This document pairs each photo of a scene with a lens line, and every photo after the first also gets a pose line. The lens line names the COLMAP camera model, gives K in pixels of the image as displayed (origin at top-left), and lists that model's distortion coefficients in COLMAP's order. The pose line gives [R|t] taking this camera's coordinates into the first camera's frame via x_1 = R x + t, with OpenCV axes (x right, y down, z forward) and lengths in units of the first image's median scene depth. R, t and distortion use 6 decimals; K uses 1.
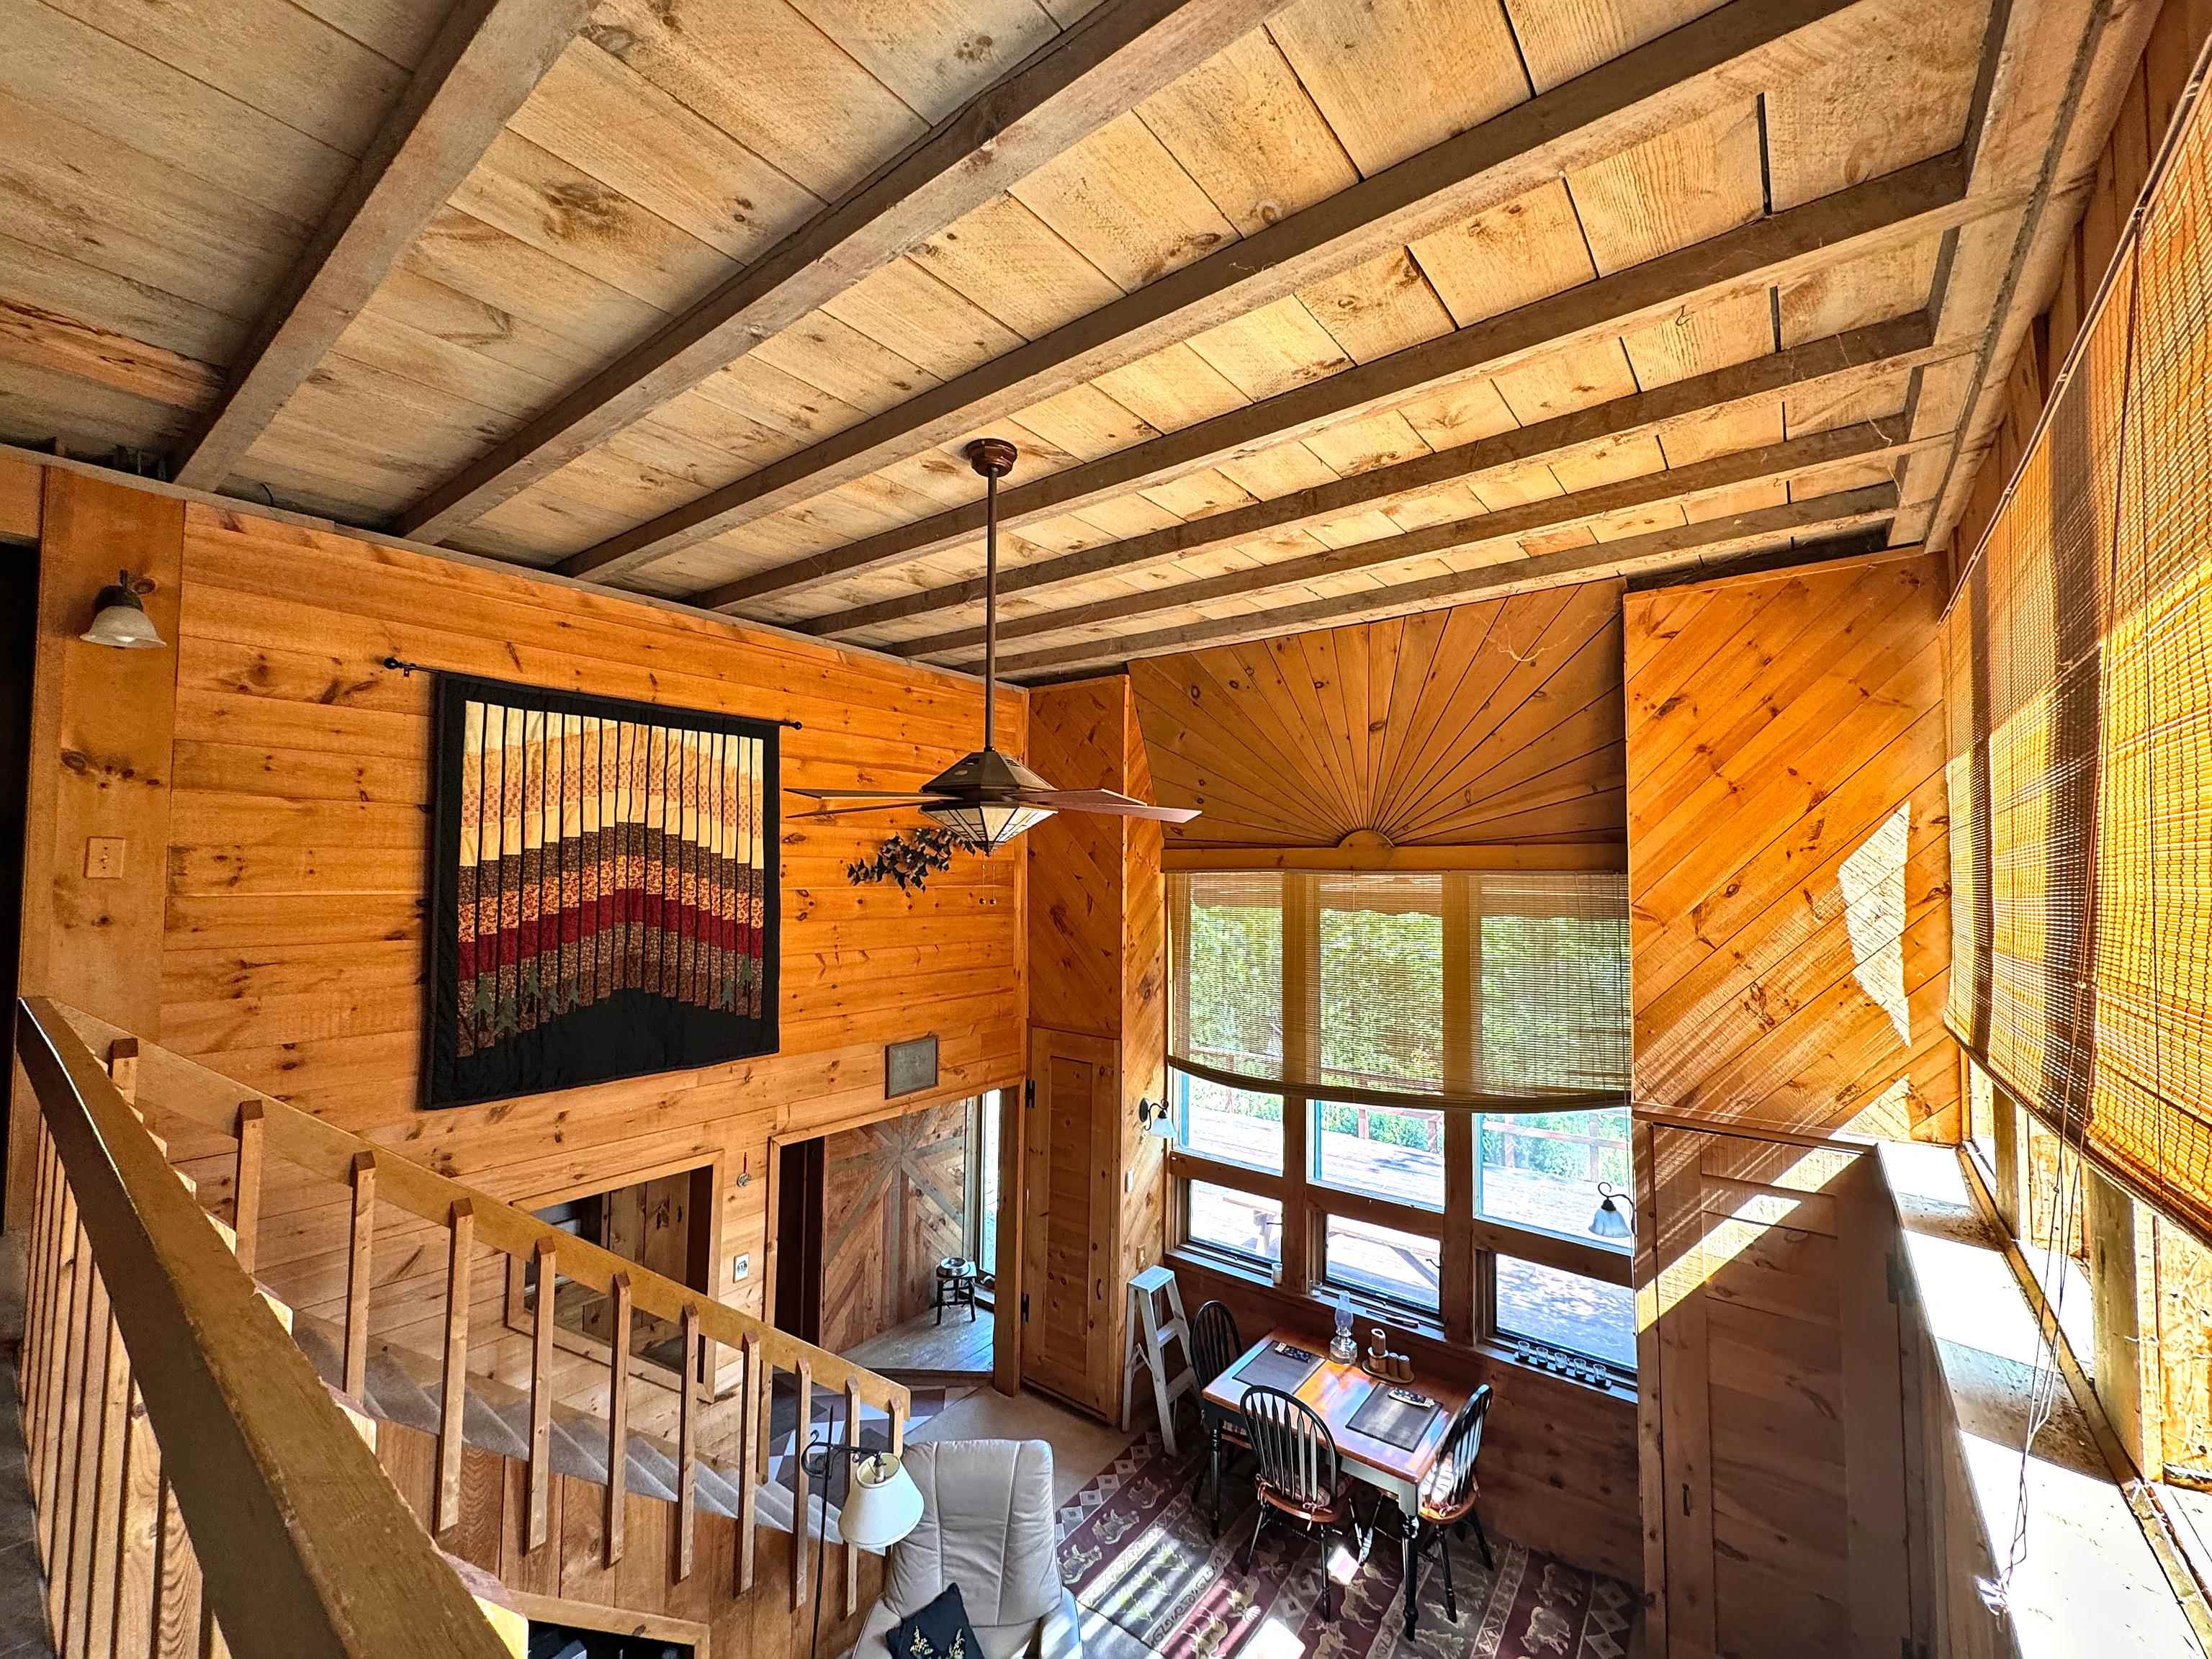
lens RADIAL K [[906.1, 0, 1103.8], [0, 906.1, 828.1], [0, 0, 1]] dist [-0.003648, 0.000018]
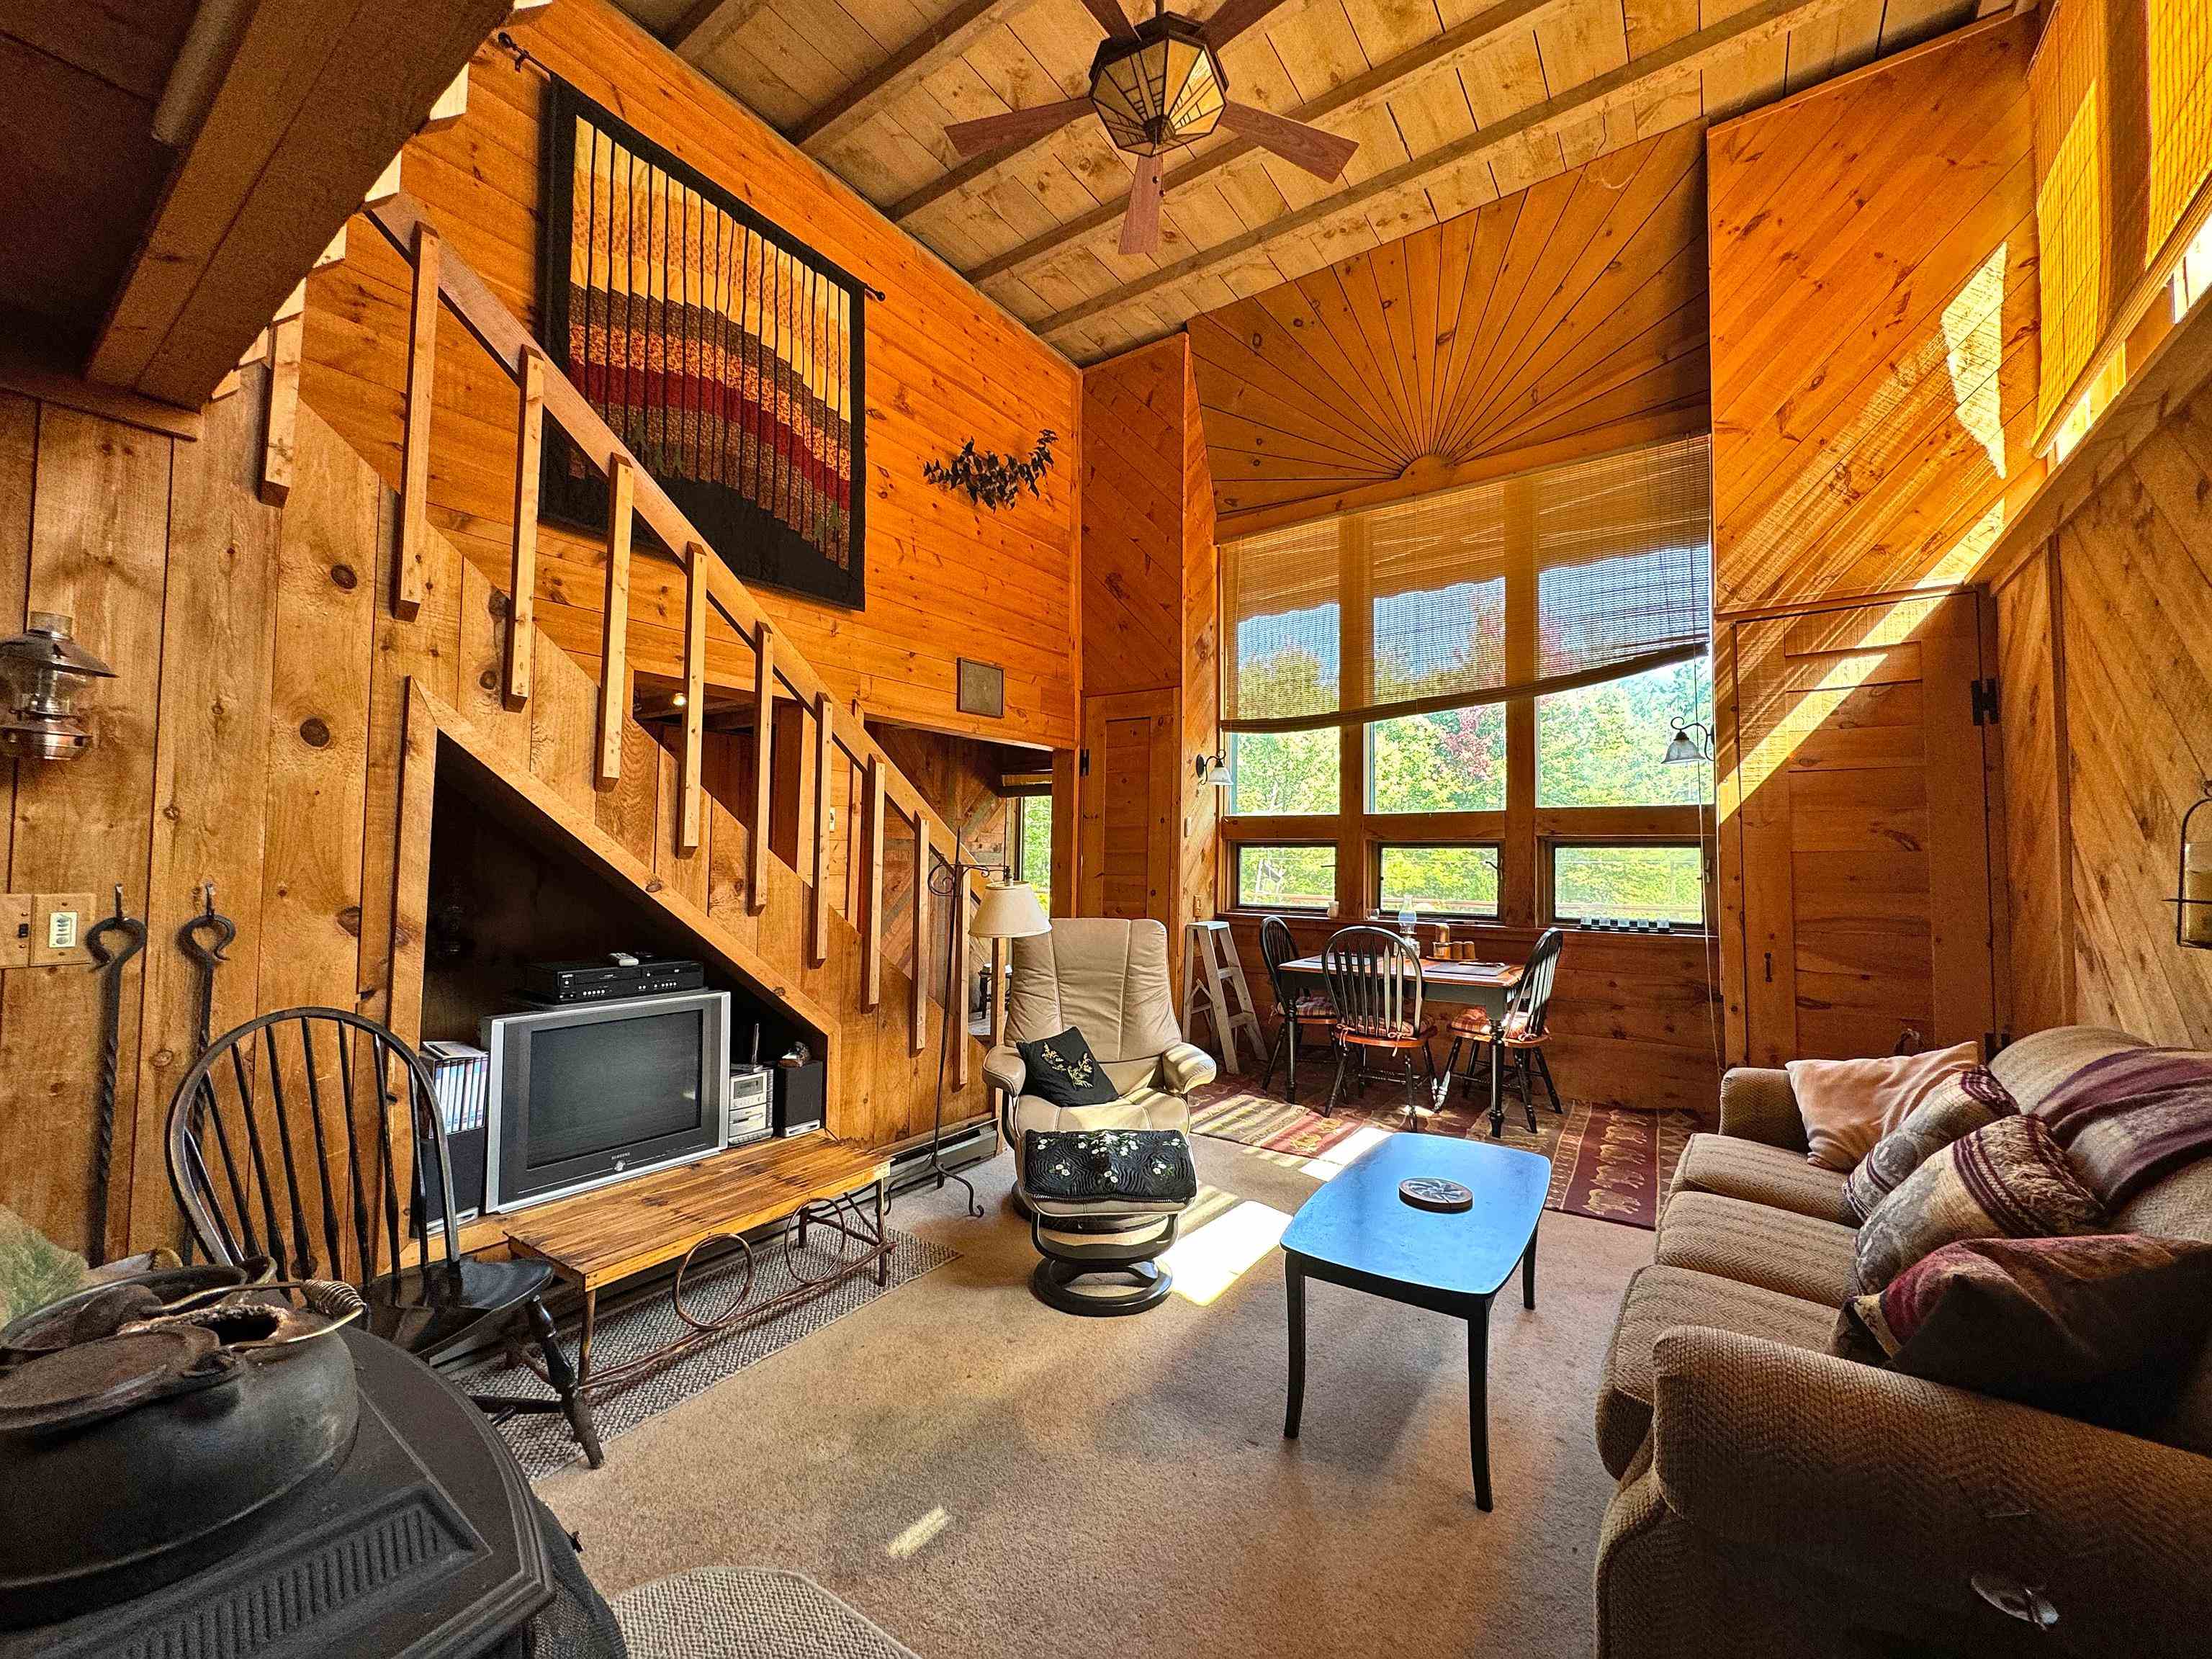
lens RADIAL K [[875.4, 0, 1103.3], [0, 875.4, 829.6], [0, 0, 1]] dist [-0.004302, 0.000626]
pose [[0.998804, 0.004746, 0.048660, -0.146320], [-0.005289, 0.999925, 0.011046, 0.487224], [-0.048604, -0.011290, 0.998754, 0.025196]]
